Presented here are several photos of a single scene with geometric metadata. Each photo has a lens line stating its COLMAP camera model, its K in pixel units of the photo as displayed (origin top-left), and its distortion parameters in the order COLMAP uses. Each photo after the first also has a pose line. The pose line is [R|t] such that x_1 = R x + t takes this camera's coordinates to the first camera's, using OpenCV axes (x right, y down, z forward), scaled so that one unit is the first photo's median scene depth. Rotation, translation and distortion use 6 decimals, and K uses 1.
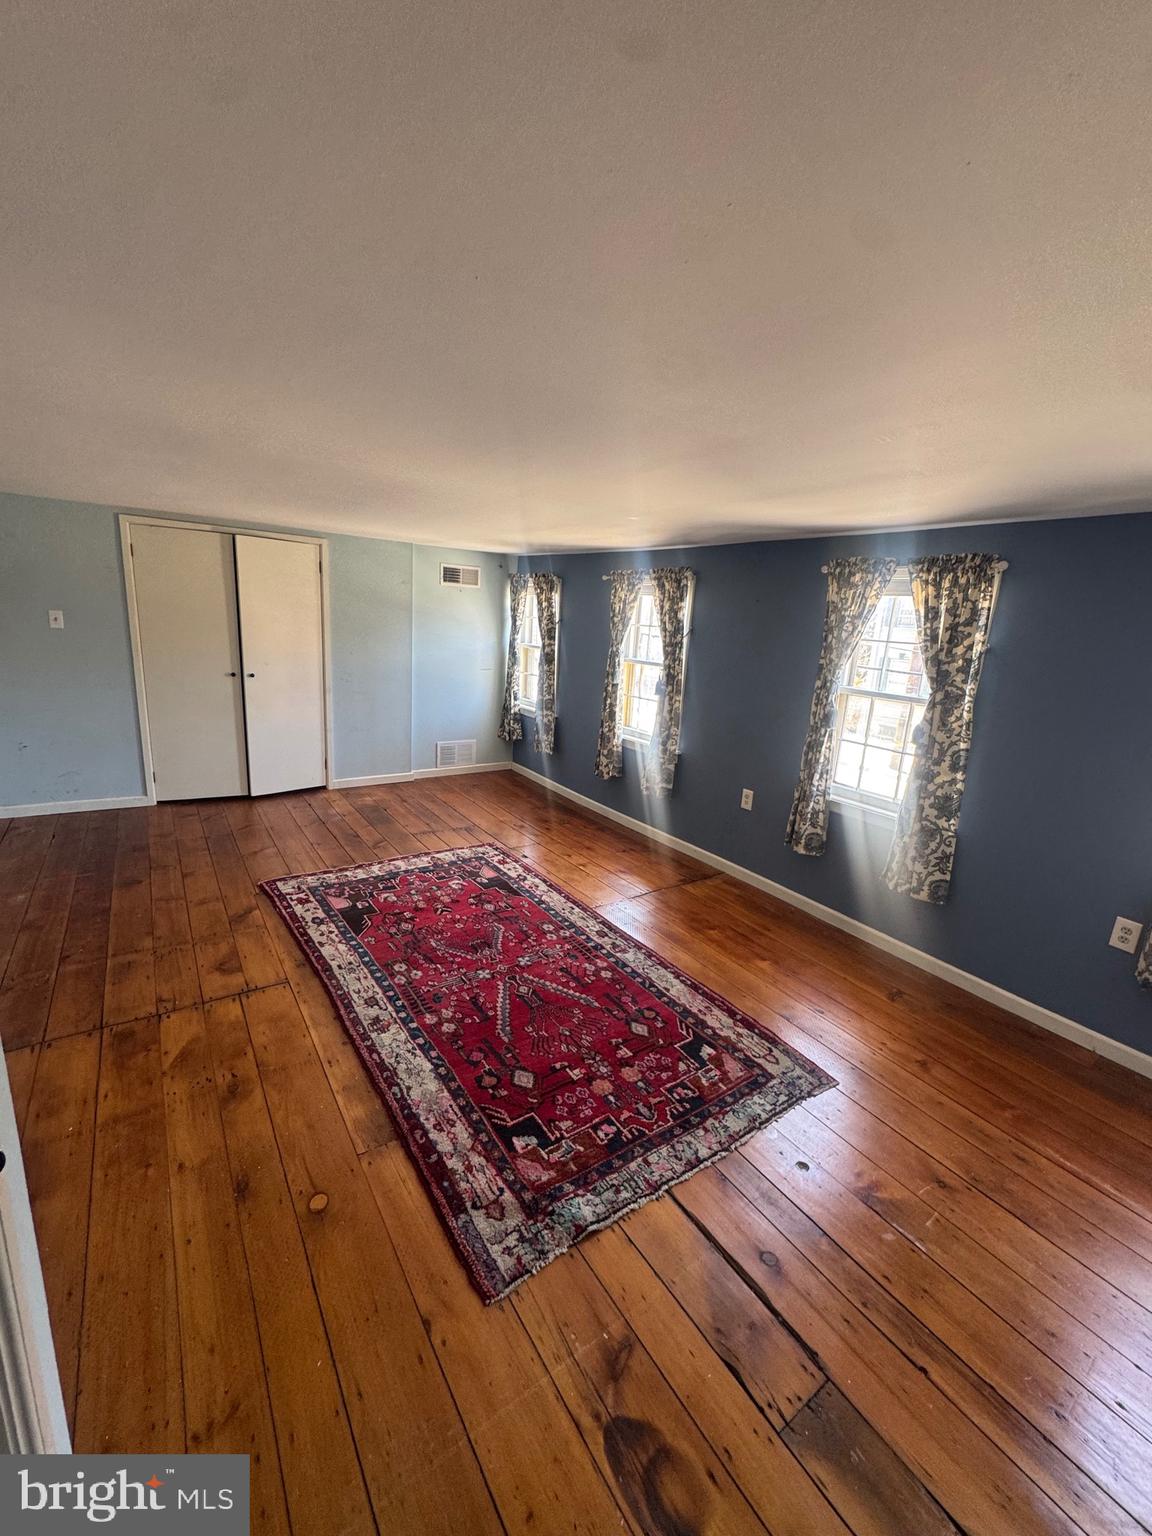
lens RADIAL K [[616.3, 0, 576.9], [0, 616.3, 768.4], [0, 0, 1]] dist [-0.005444, 0.001443]
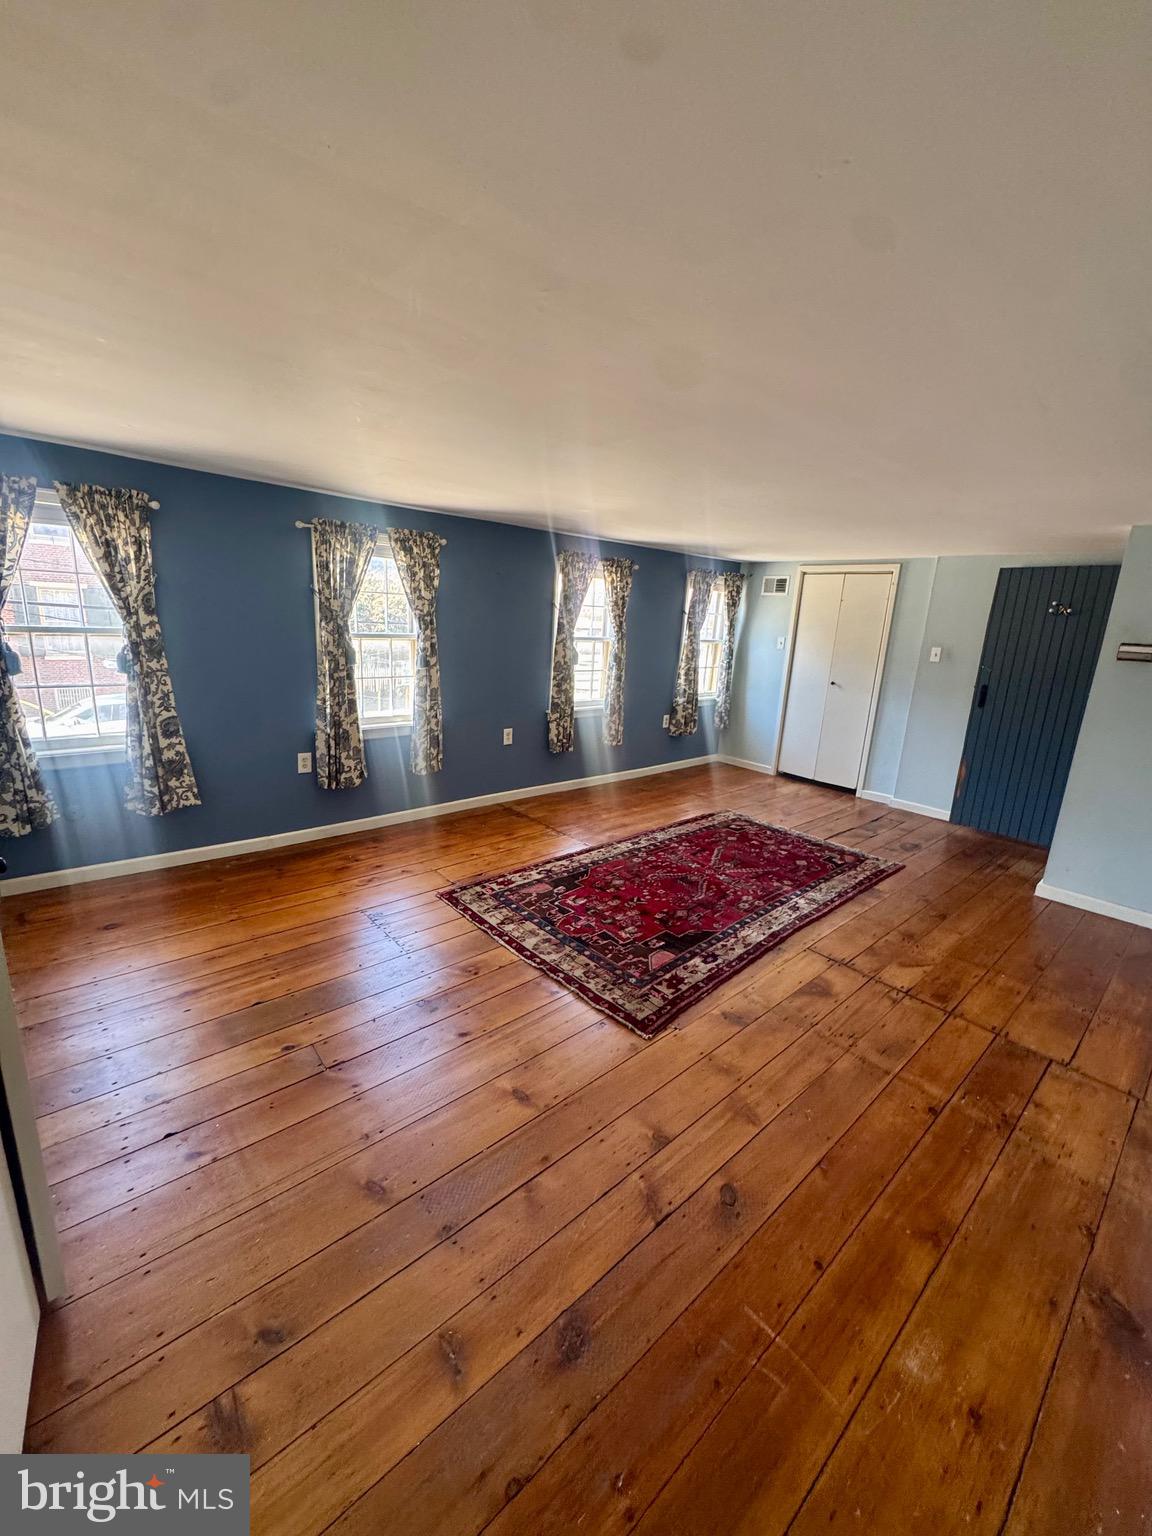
lens RADIAL K [[616.3, 0, 575.2], [0, 616.3, 771.9], [0, 0, 1]] dist [-0.005444, 0.001443]
pose [[-0.117148, -0.318318, 0.940718, -1.544258], [0.171570, 0.926510, 0.334876, -0.458754], [-0.978182, 0.200629, -0.053925, 1.575904]]
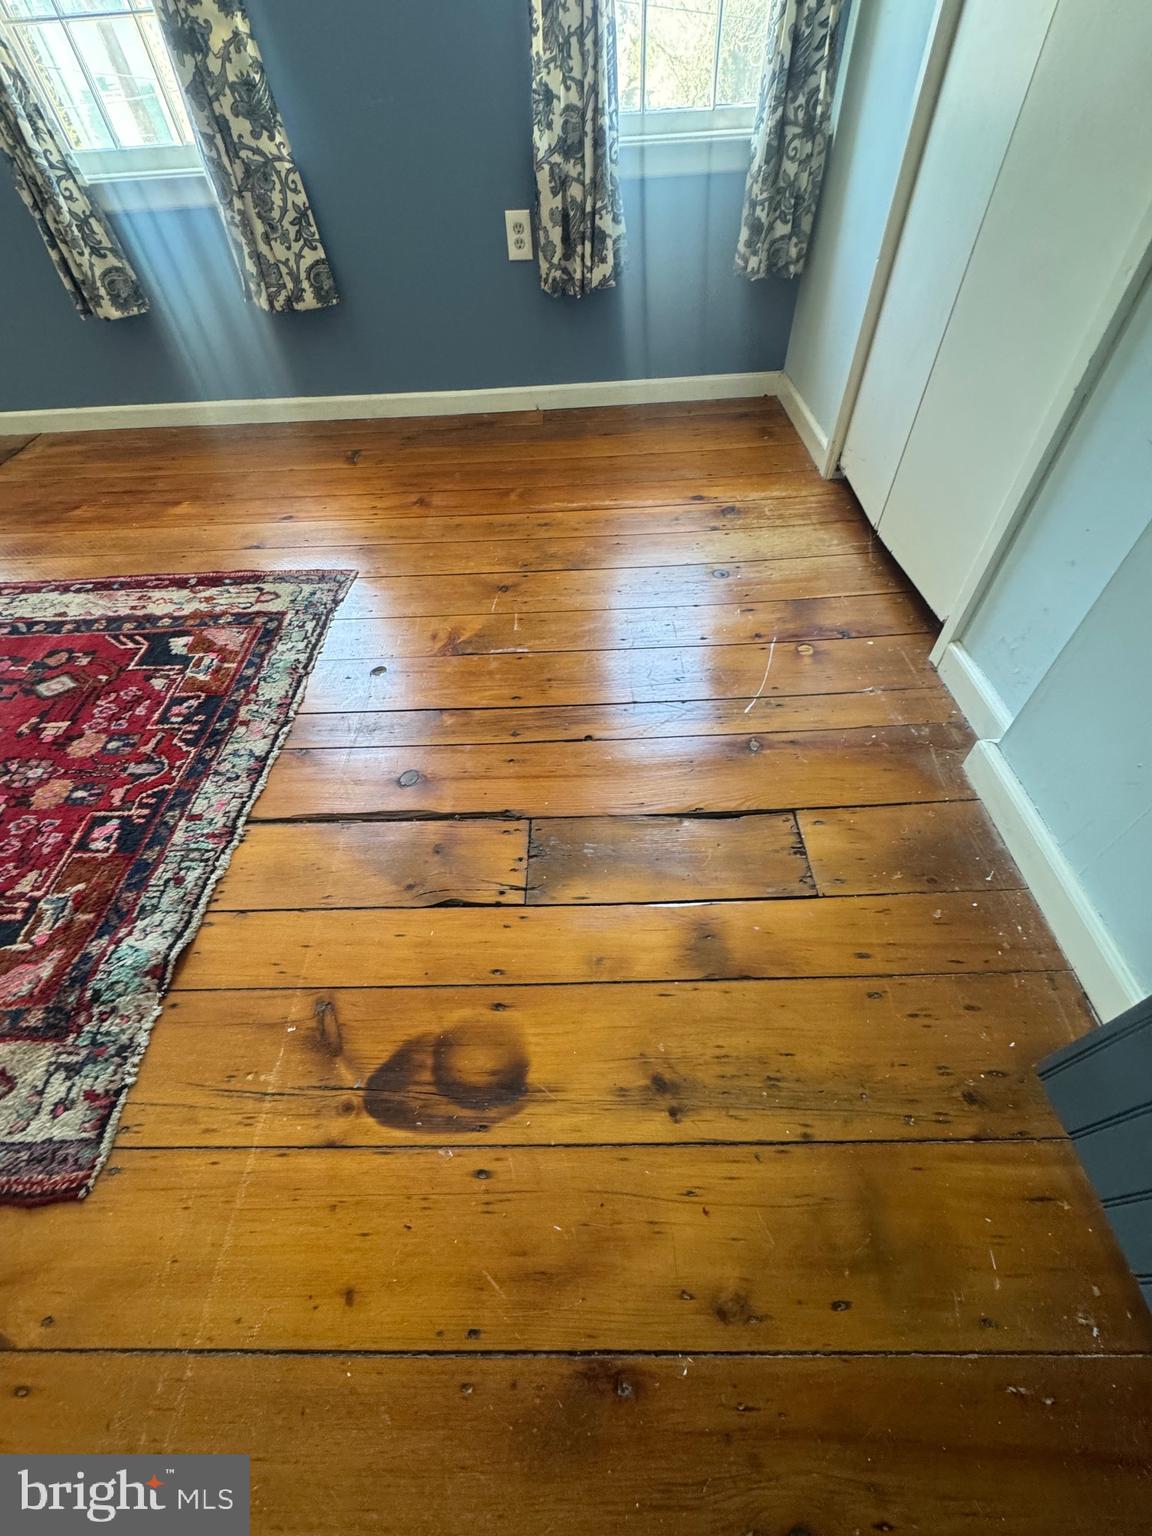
lens RADIAL K [[616.3, 0, 570.8], [0, 616.3, 762.9], [0, 0, 1]] dist [-0.005444, 0.001443]
pose [[0.568259, -0.676726, 0.468107, 0.060749], [0.283645, 0.695116, 0.660575, 0.240538], [-0.772416, -0.242602, 0.586956, 0.286930]]
